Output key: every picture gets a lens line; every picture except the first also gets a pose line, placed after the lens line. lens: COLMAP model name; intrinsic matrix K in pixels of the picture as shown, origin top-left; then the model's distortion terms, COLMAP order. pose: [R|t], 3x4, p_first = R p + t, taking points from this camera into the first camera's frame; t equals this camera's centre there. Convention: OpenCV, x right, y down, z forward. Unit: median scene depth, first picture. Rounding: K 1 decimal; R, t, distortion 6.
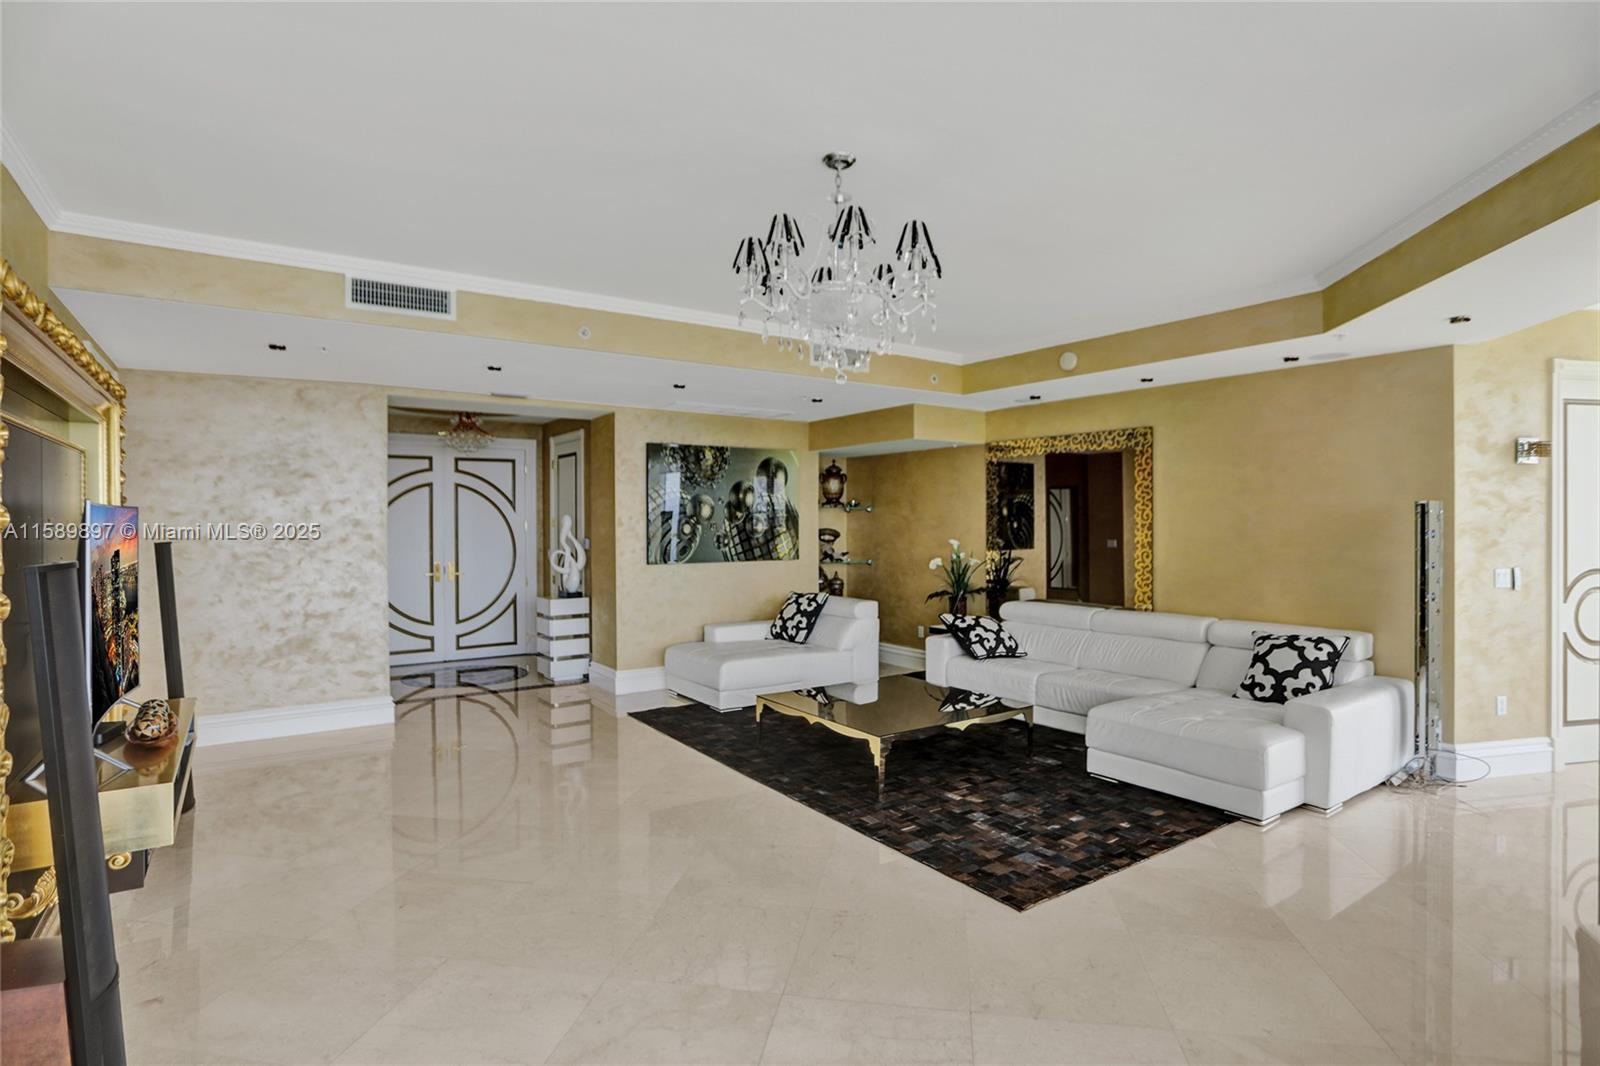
lens RADIAL K [[800.0, 0, 817.4], [0, 800.0, 525.6], [0, 0, 1]] dist [-0.031337, 0.009751]
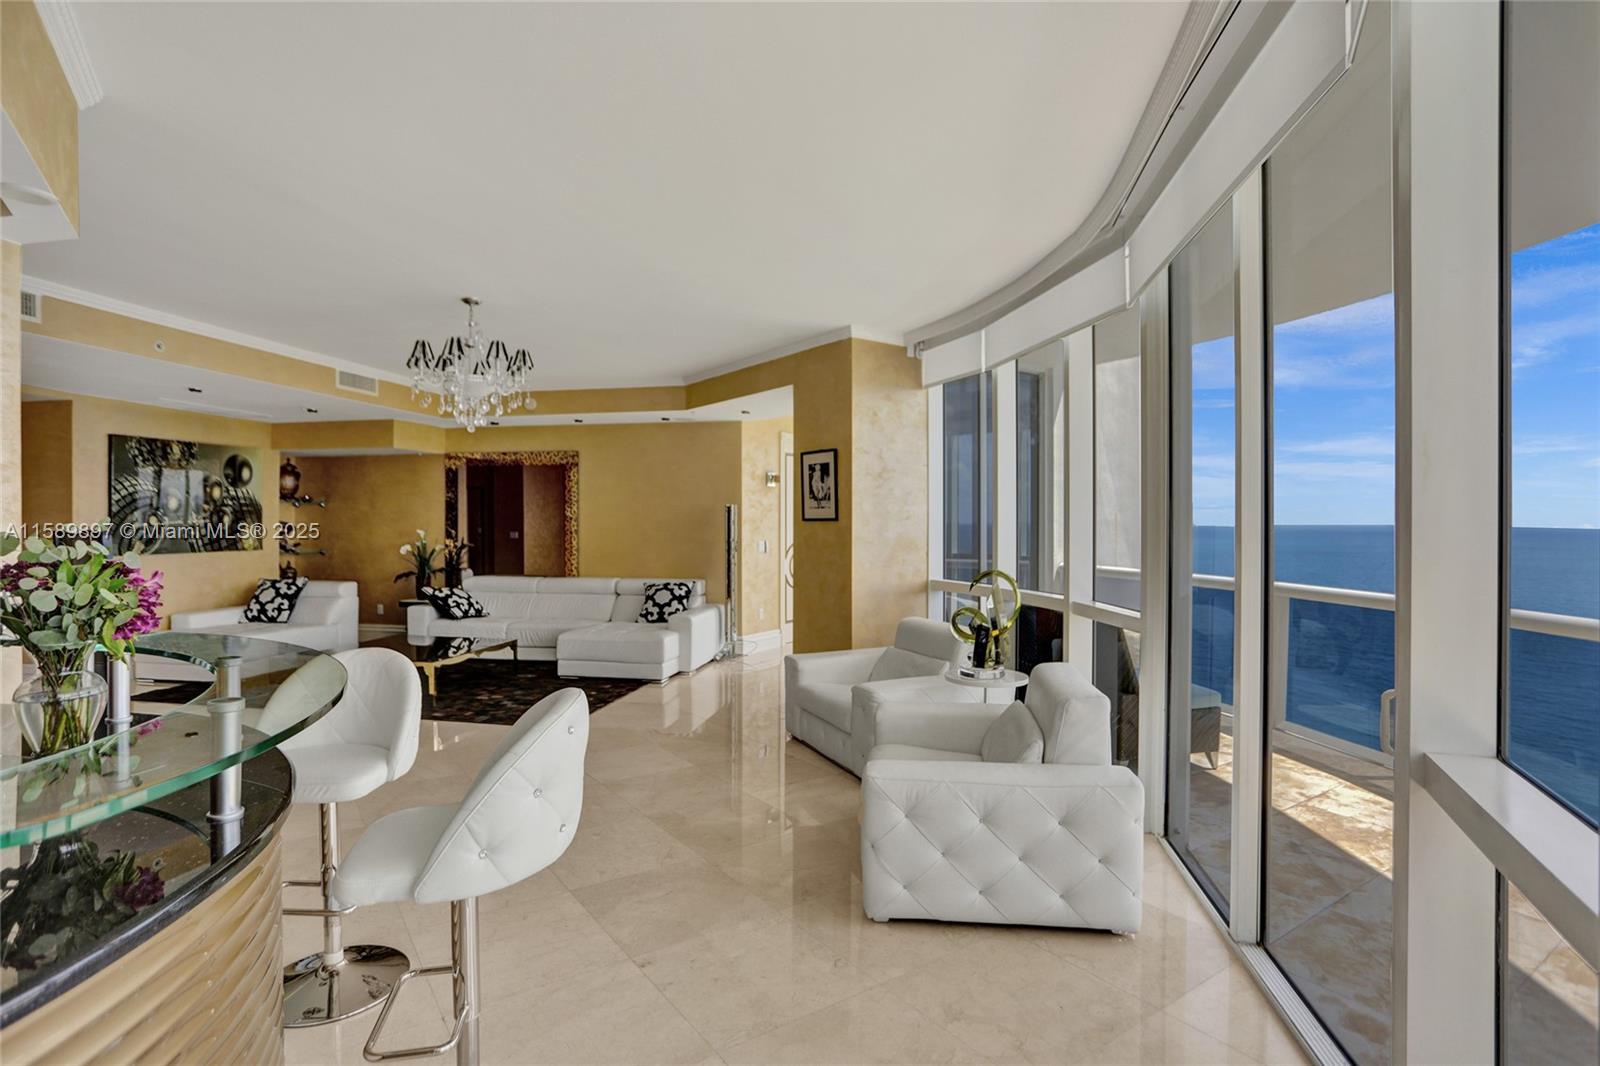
lens RADIAL K [[800.0, 0, 817.4], [0, 800.0, 525.6], [0, 0, 1]] dist [-0.031337, 0.009751]
pose [[0.695719, -0.001813, 0.718312, -0.316384], [0.001304, 0.999998, 0.001261, 0.011207], [-0.718313, 0.000059, 0.695720, -0.331289]]
